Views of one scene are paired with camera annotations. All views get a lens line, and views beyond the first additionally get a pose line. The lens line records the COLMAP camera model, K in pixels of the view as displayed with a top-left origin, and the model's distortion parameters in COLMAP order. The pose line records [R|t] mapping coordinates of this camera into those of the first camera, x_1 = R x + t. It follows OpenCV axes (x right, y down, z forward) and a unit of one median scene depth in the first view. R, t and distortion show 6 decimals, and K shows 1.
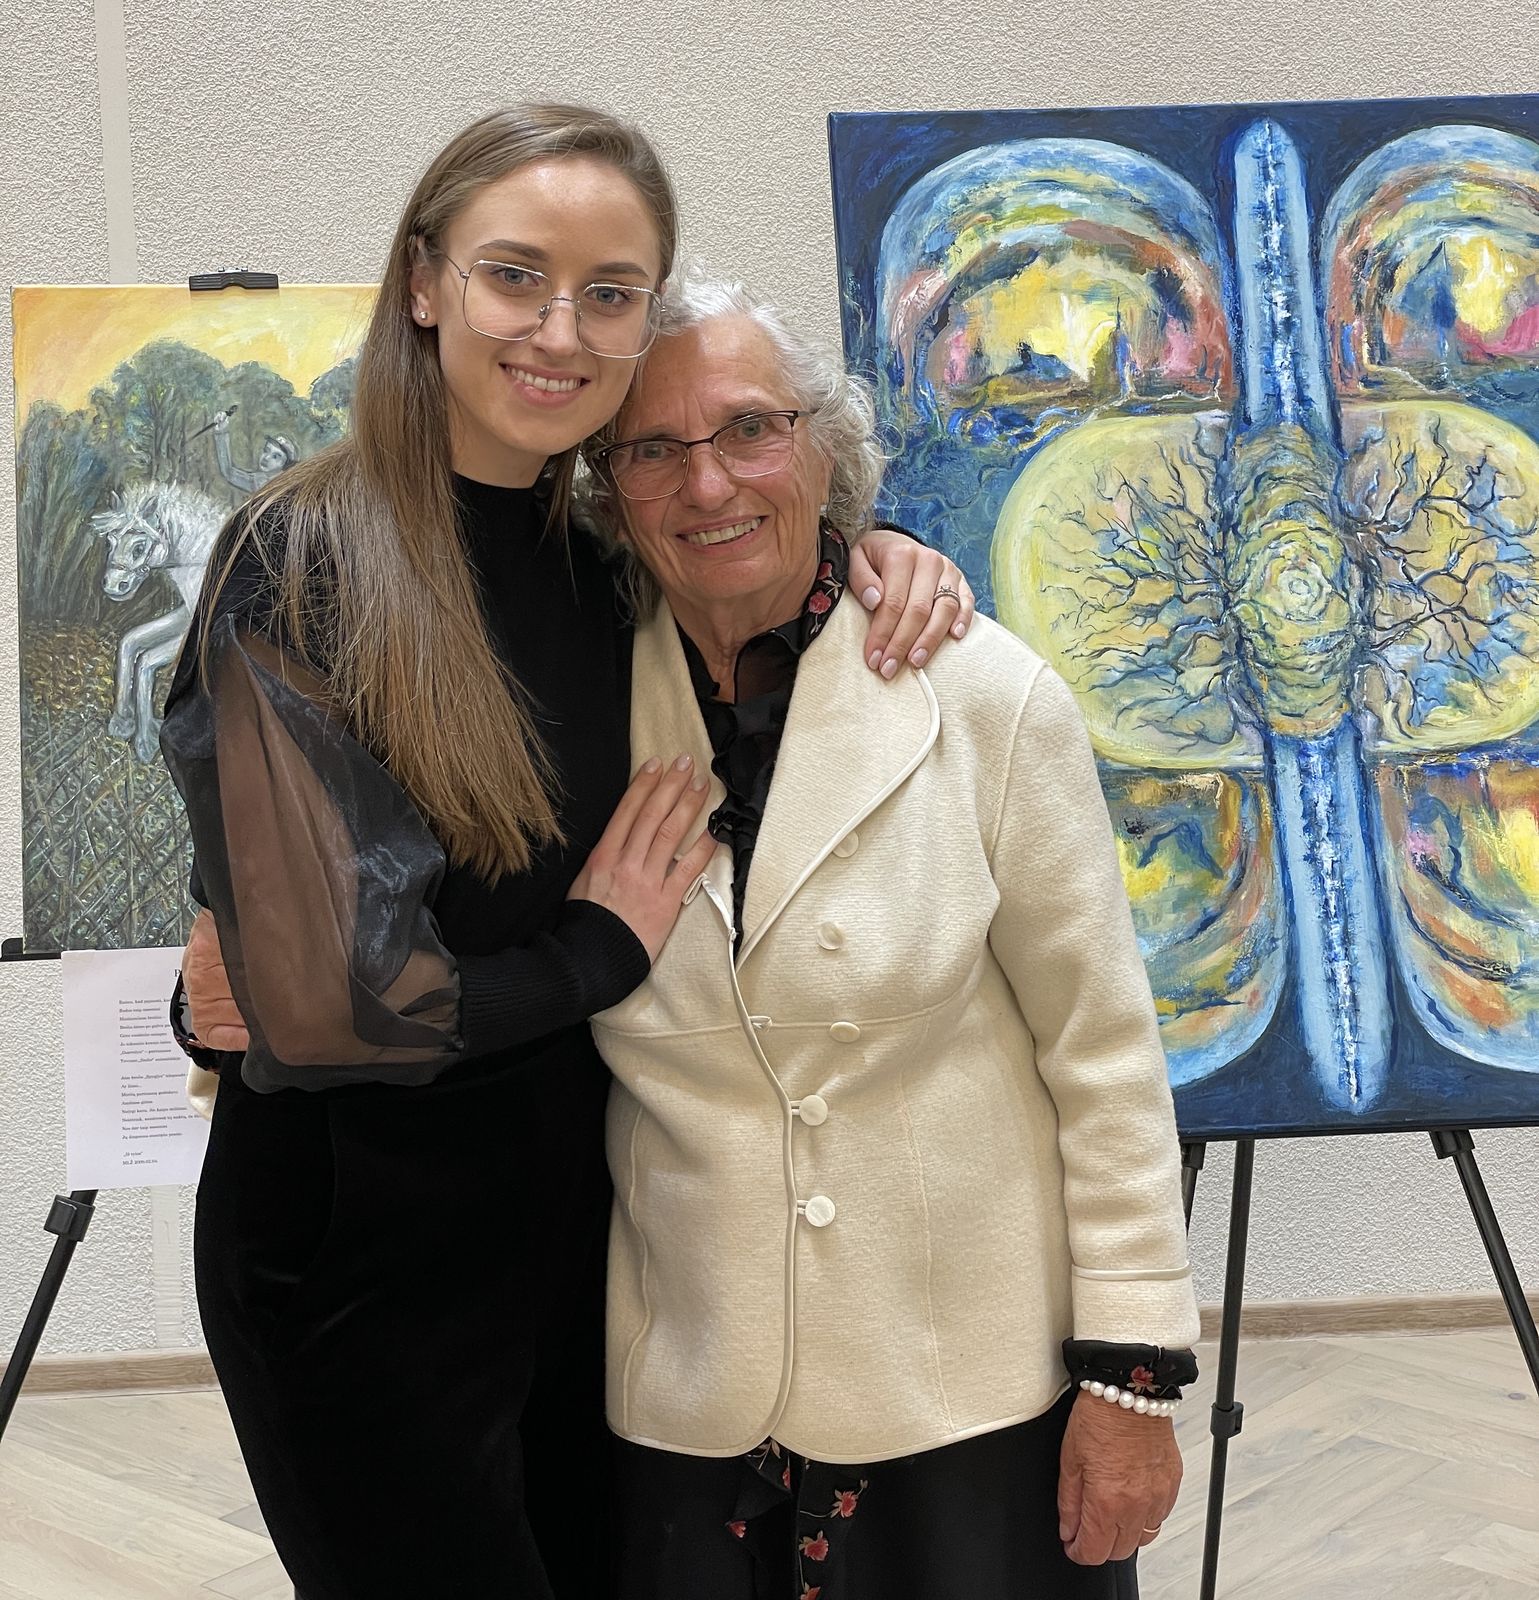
lens RADIAL K [[2848.4, 0, 769.8], [0, 2848.4, 804.8], [0, 0, 1]] dist [-0.041703, 0.000000]
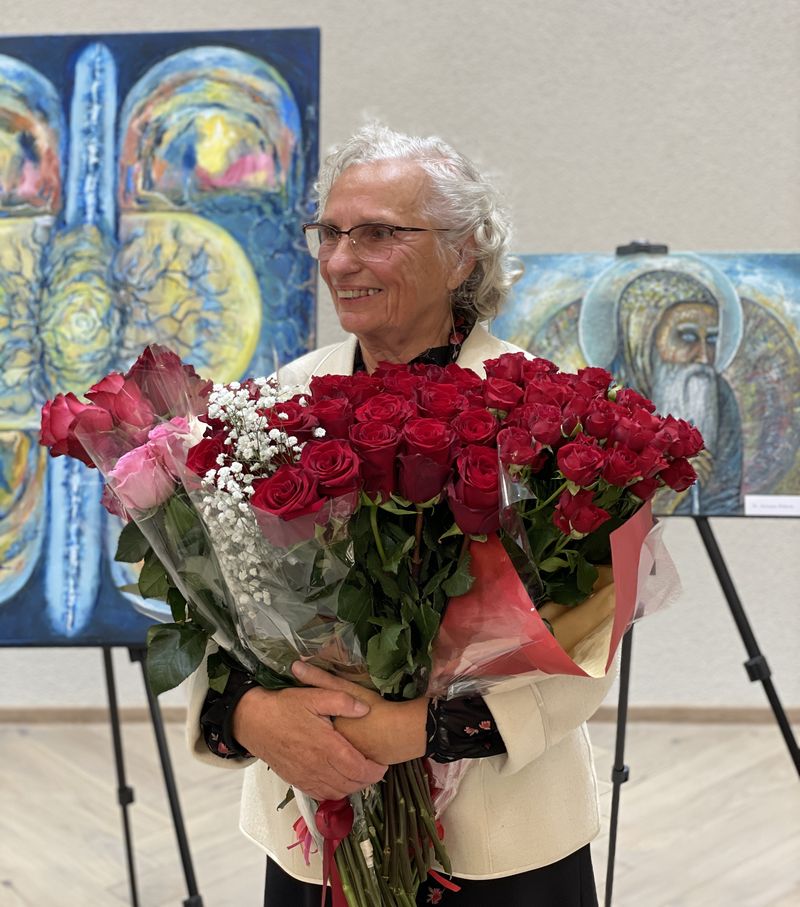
lens RADIAL K [[1583.2, 0, 399.9], [0, 1583.2, 450.3], [0, 0, 1]] dist [-0.022305, 0.000000]
pose [[0.997651, 0.031352, -0.060907, 0.429785], [-0.029699, 0.999171, 0.027848, -0.032193], [0.061729, -0.025973, 0.997755, 0.071479]]
